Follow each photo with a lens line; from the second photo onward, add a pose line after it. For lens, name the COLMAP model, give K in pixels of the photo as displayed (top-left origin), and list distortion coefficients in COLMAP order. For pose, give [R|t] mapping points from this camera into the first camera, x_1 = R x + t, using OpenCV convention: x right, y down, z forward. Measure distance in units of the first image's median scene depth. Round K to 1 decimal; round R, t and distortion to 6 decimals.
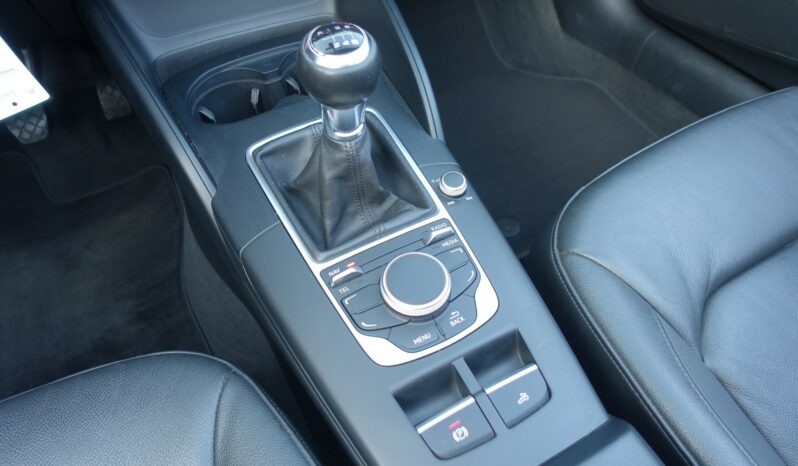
lens RADIAL K [[546.5, 0, 402.9], [0, 546.5, 225.7], [0, 0, 1]] dist [-0.000337, -0.003529]
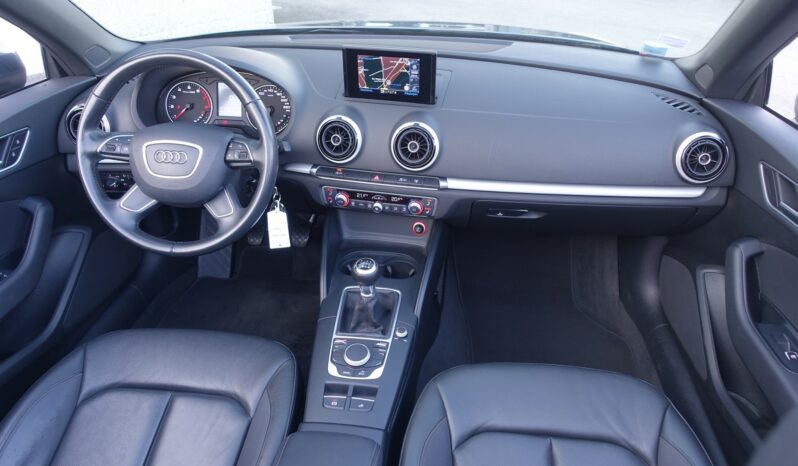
lens RADIAL K [[546.5, 0, 398.4], [0, 546.5, 230.9], [0, 0, 1]] dist [-0.000337, -0.003529]
pose [[0.822307, 0.329755, -0.463759, 1.065987], [-0.445673, 0.879941, -0.164559, -0.068540], [0.353817, 0.342003, 0.870545, -1.266849]]
